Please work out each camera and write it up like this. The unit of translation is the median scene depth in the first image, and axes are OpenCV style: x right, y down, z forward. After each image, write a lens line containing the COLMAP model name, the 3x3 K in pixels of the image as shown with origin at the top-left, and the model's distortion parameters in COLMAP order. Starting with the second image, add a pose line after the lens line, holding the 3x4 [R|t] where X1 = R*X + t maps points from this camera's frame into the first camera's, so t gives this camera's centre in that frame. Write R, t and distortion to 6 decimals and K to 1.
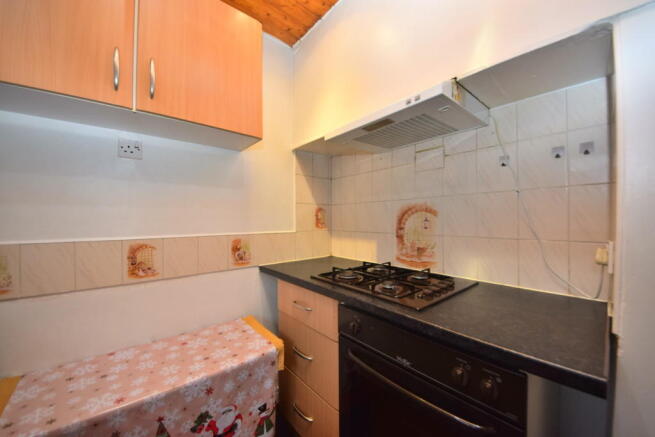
lens RADIAL K [[241.7, 0, 330.5], [0, 241.7, 219.5], [0, 0, 1]] dist [0.052260, -0.035297]
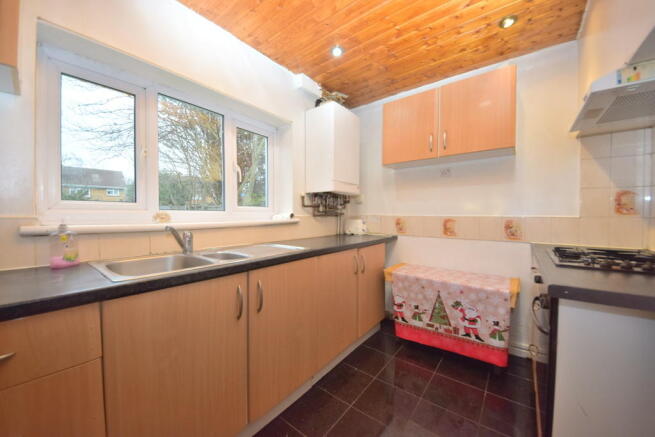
lens RADIAL K [[241.7, 0, 330.5], [0, 241.7, 219.5], [0, 0, 1]] dist [0.052260, -0.035297]
pose [[0.207128, 0.025411, -0.977984, 0.801733], [-0.006781, 0.999676, 0.024539, 0.052695], [0.978290, 0.001549, 0.207233, -0.288246]]
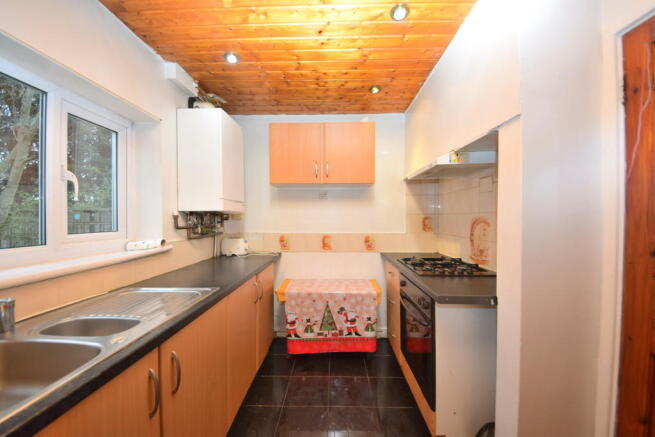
lens RADIAL K [[241.7, 0, 330.5], [0, 241.7, 219.5], [0, 0, 1]] dist [0.052260, -0.035297]
pose [[0.749320, 0.010026, -0.662132, 0.635487], [-0.004387, 0.999939, 0.010176, -0.060328], [0.662194, -0.004720, 0.749318, -0.563732]]
